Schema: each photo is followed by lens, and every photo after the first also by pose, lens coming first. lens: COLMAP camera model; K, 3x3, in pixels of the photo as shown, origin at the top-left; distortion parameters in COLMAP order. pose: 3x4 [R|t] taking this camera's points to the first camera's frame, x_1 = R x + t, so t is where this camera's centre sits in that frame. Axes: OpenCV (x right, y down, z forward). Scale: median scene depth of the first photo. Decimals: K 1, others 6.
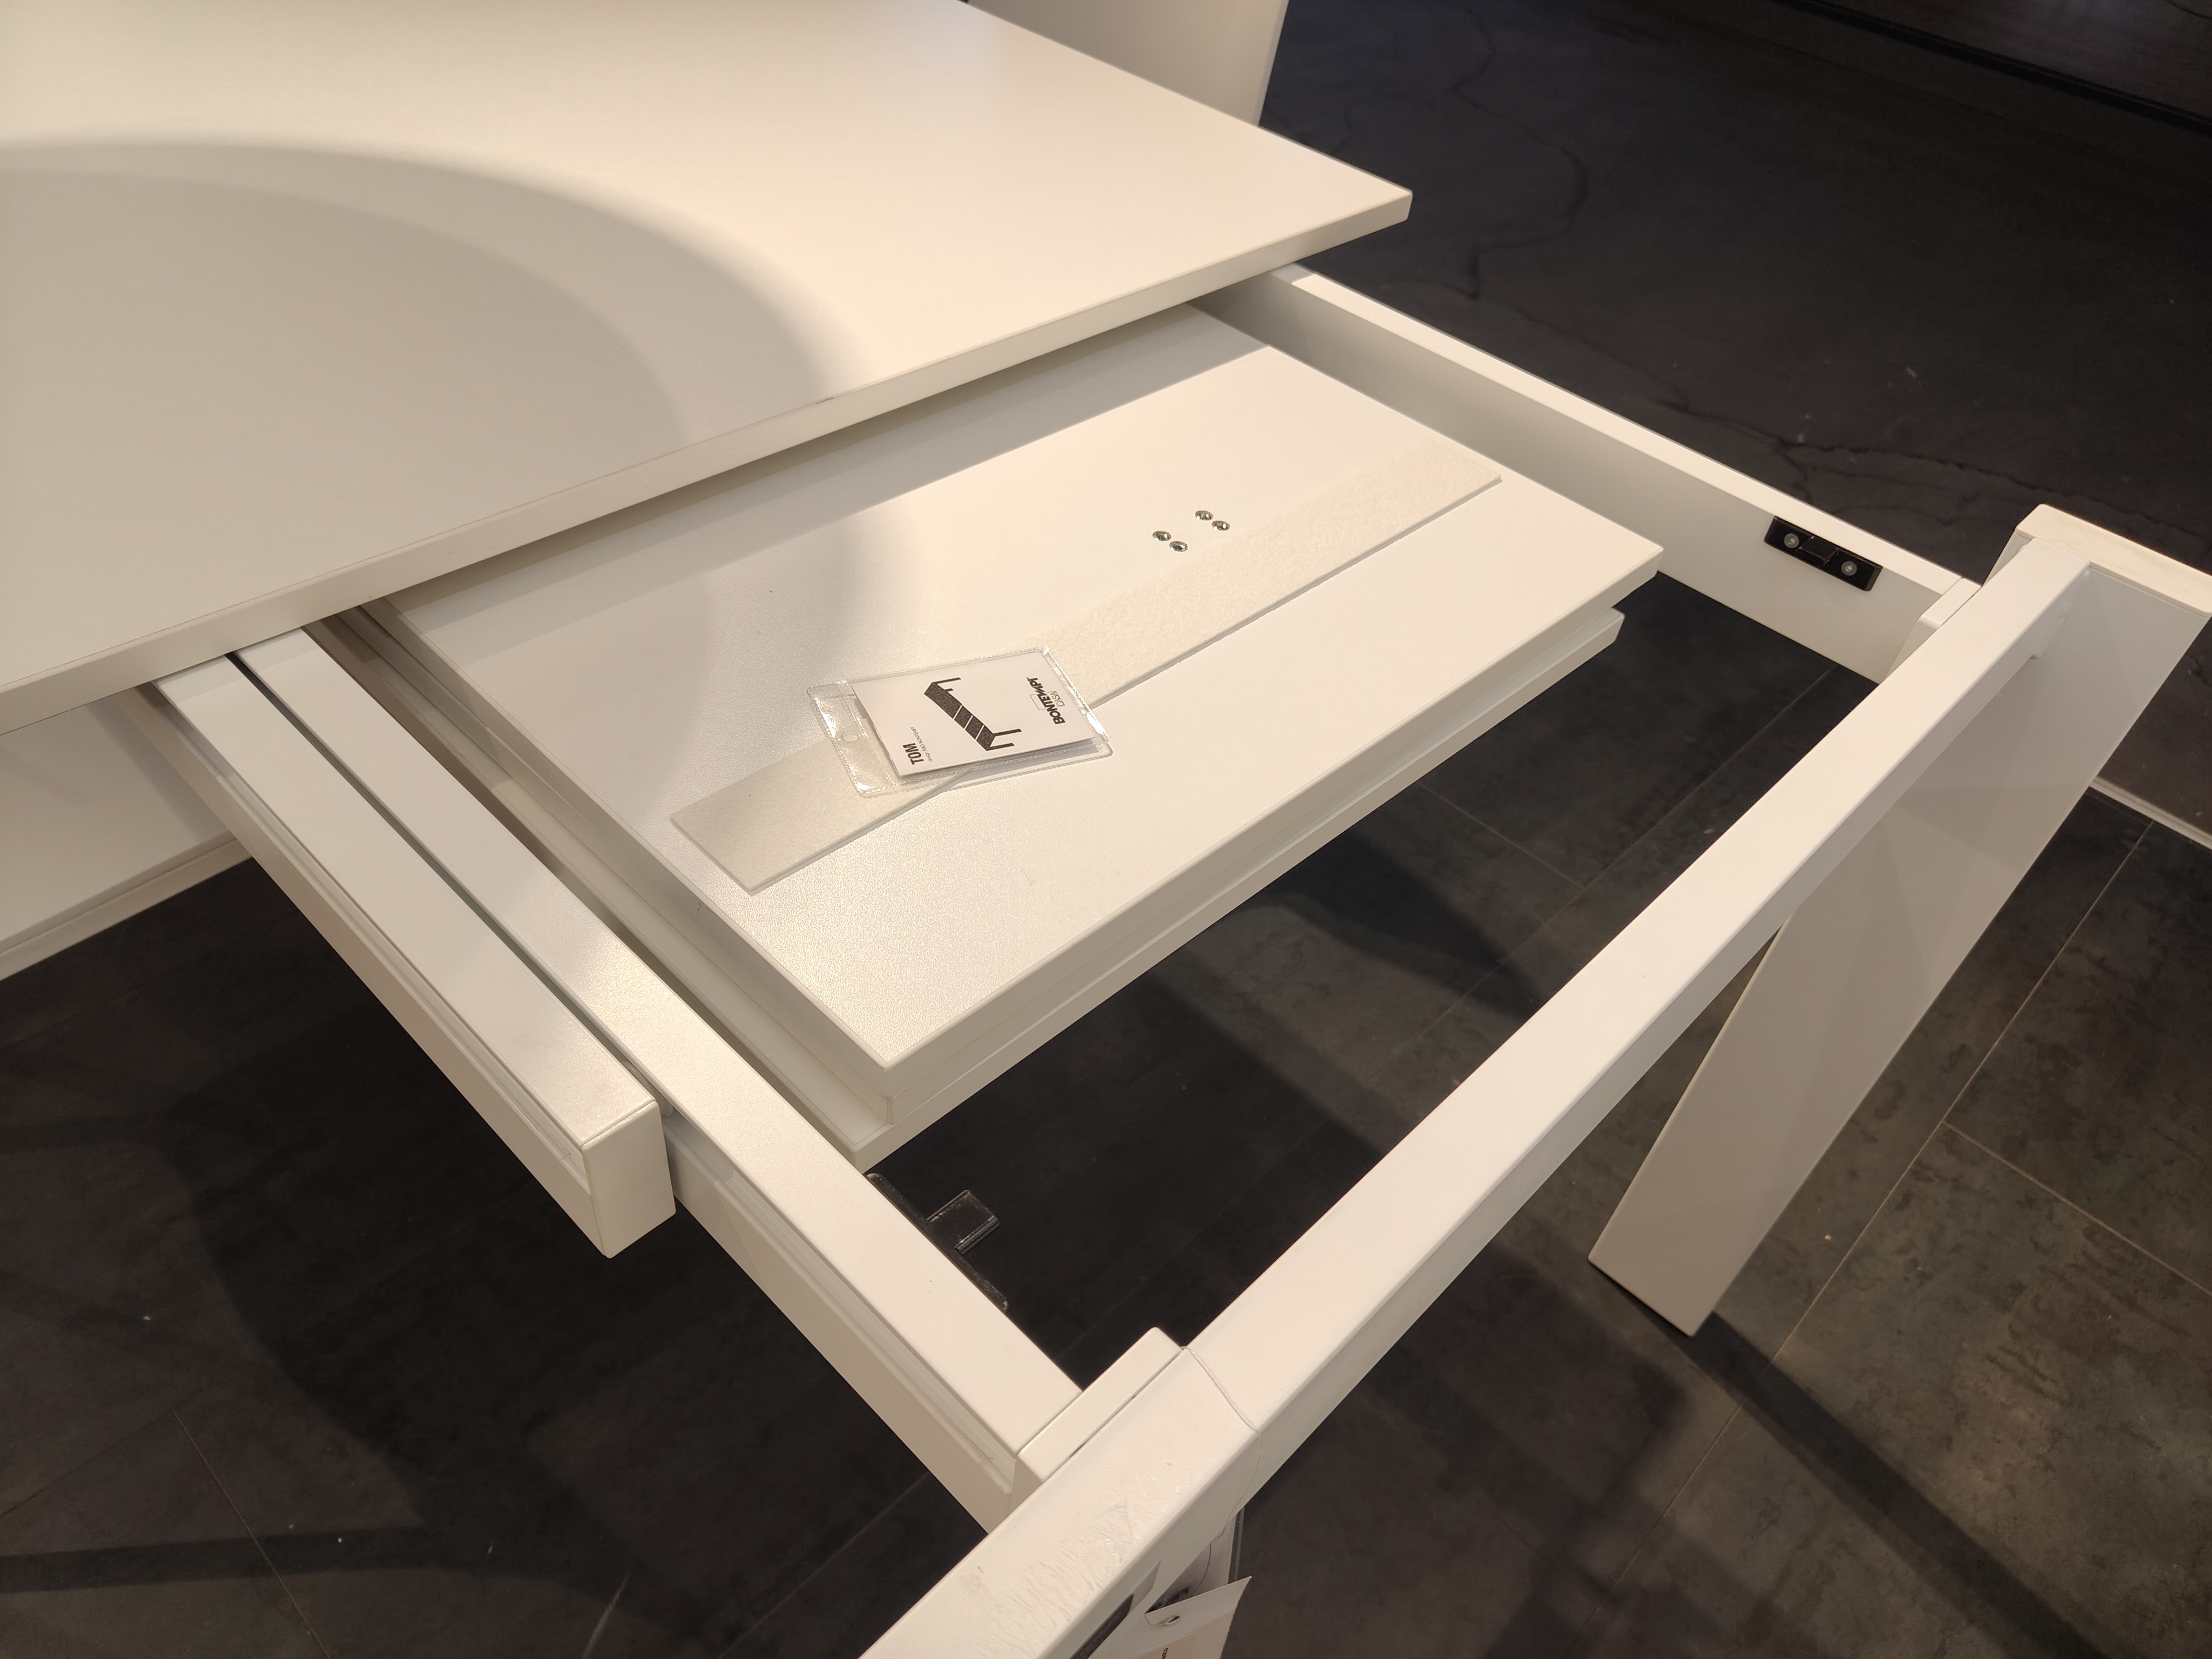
lens RADIAL K [[1539.5, 0, 1113.2], [0, 1539.5, 825.5], [0, 0, 1]] dist [0.004005, 0.005920]
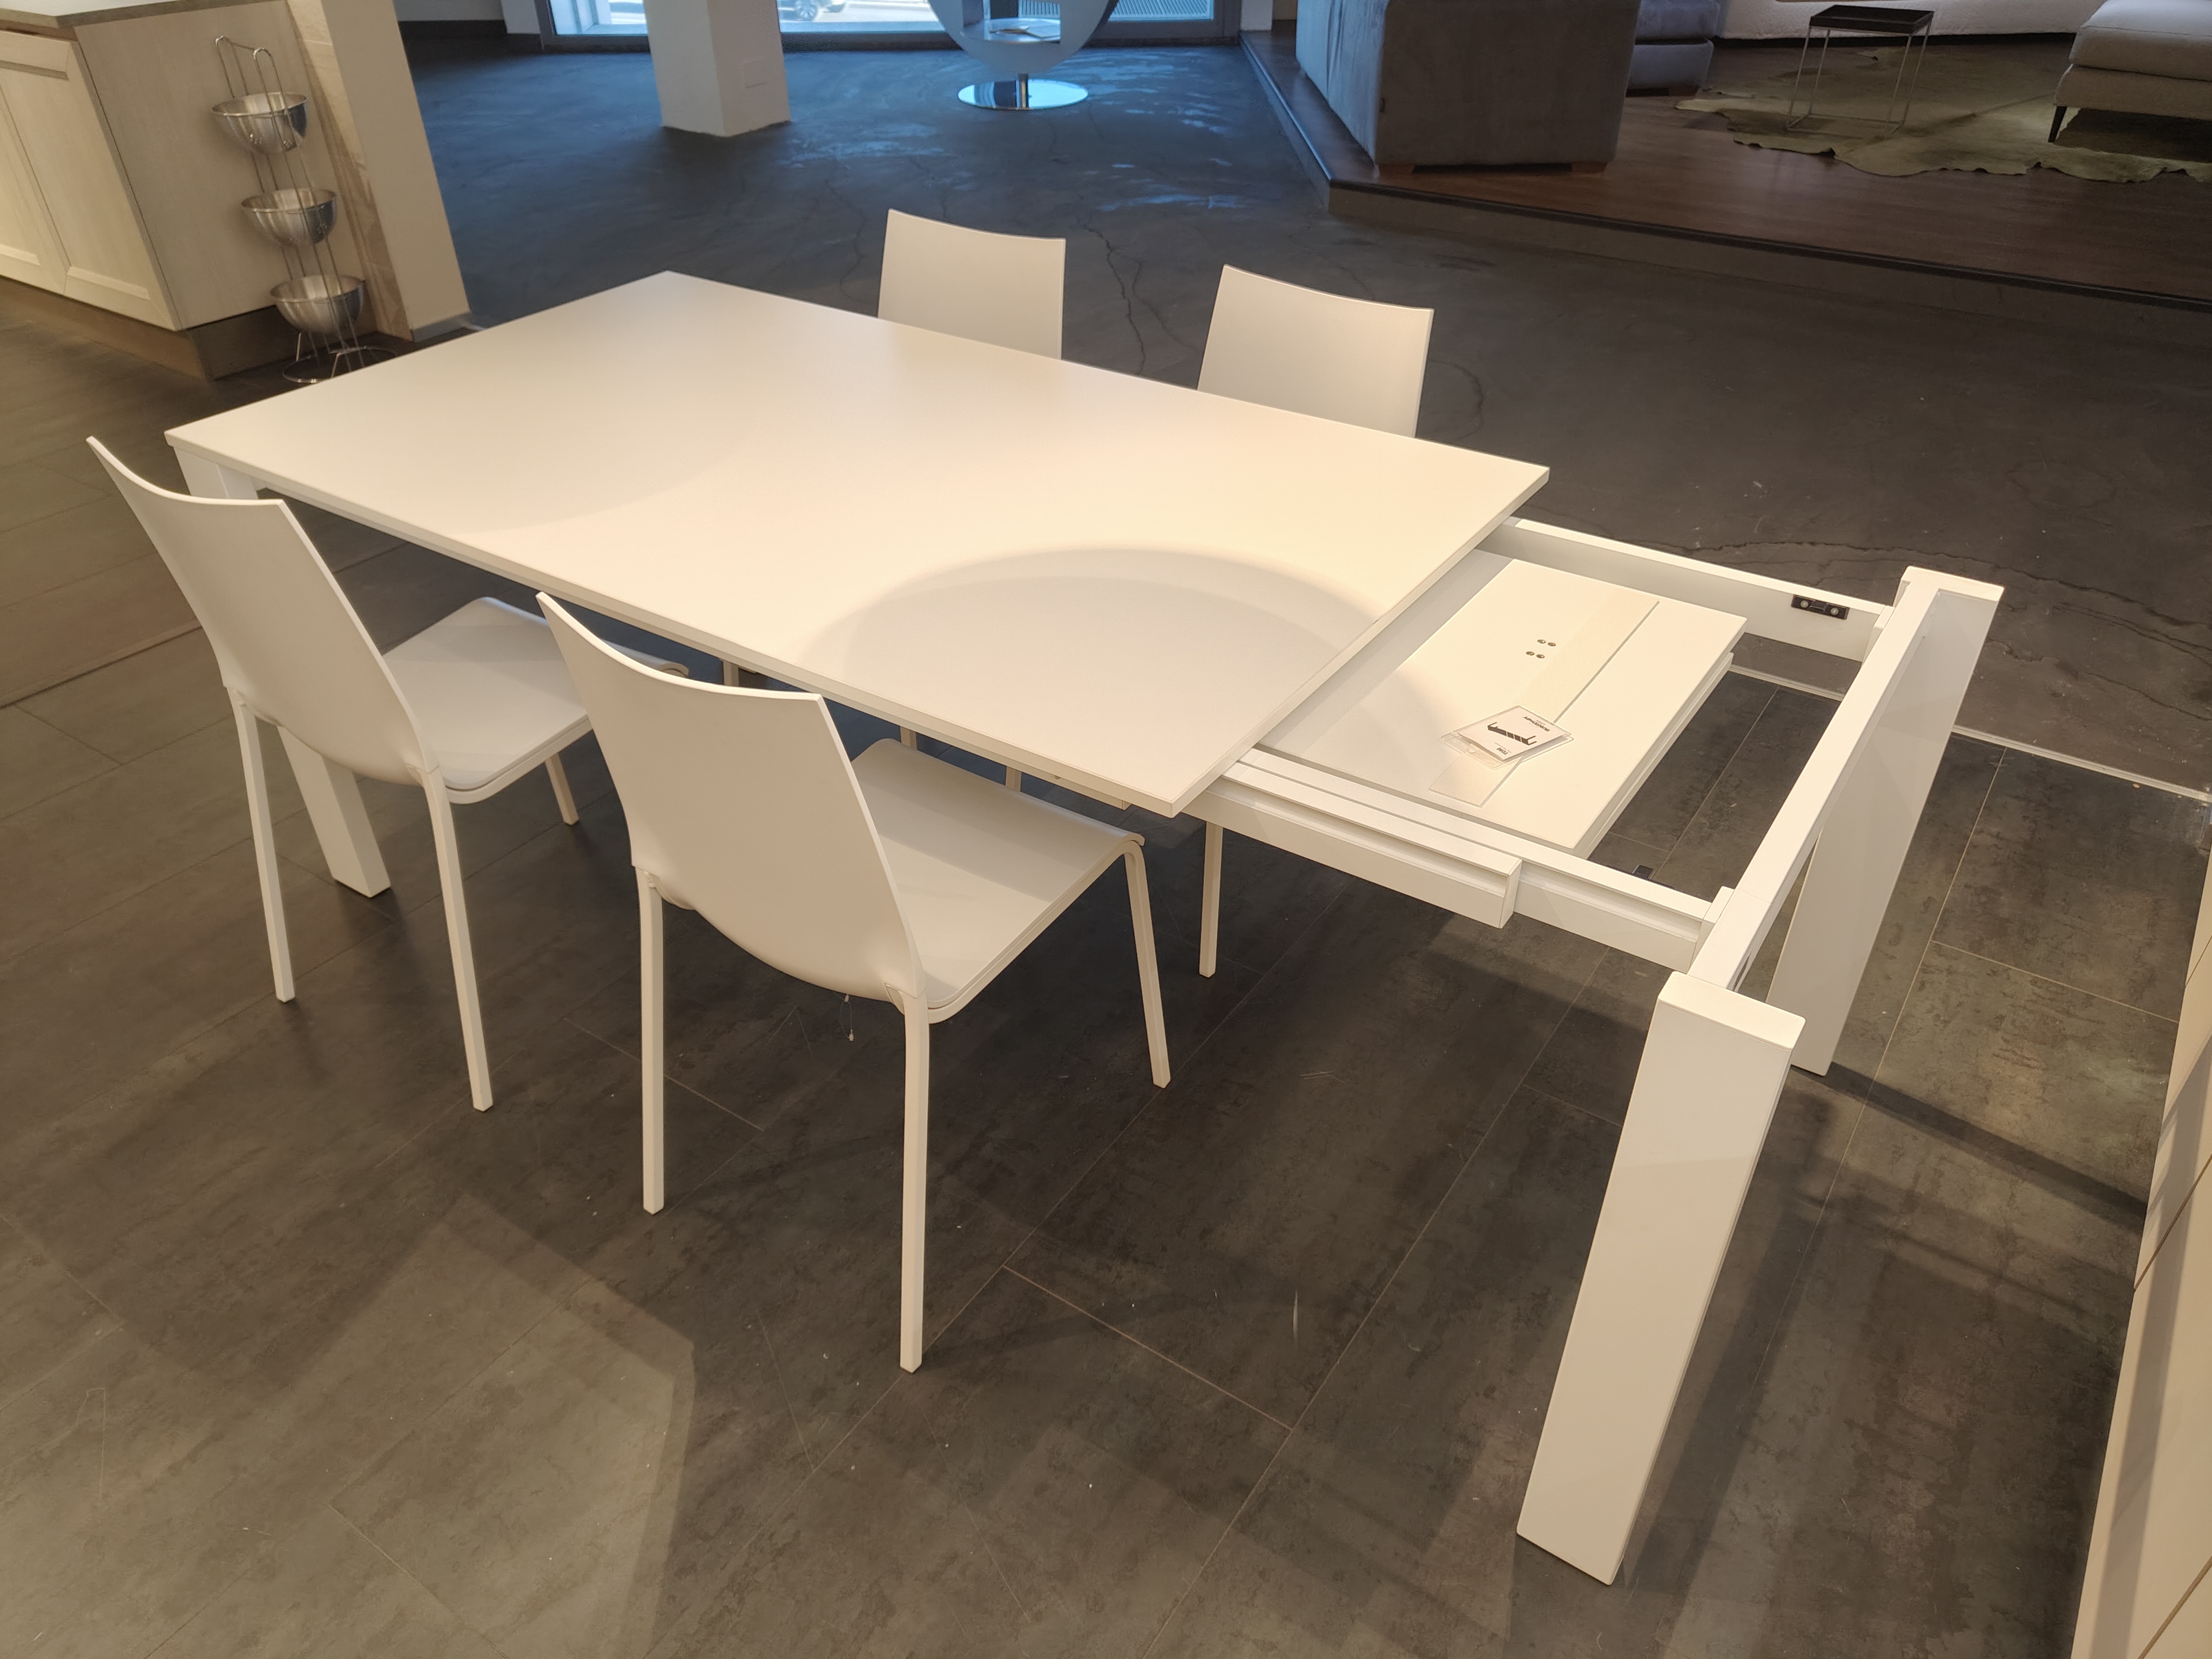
lens RADIAL K [[1539.5, 0, 1106.7], [0, 1539.5, 832.4], [0, 0, 1]] dist [0.004005, 0.005920]
pose [[0.979327, -0.190233, 0.068783, -0.466782], [0.197164, 0.973686, -0.114287, 0.115743], [-0.045232, 0.125486, 0.991064, -0.675390]]
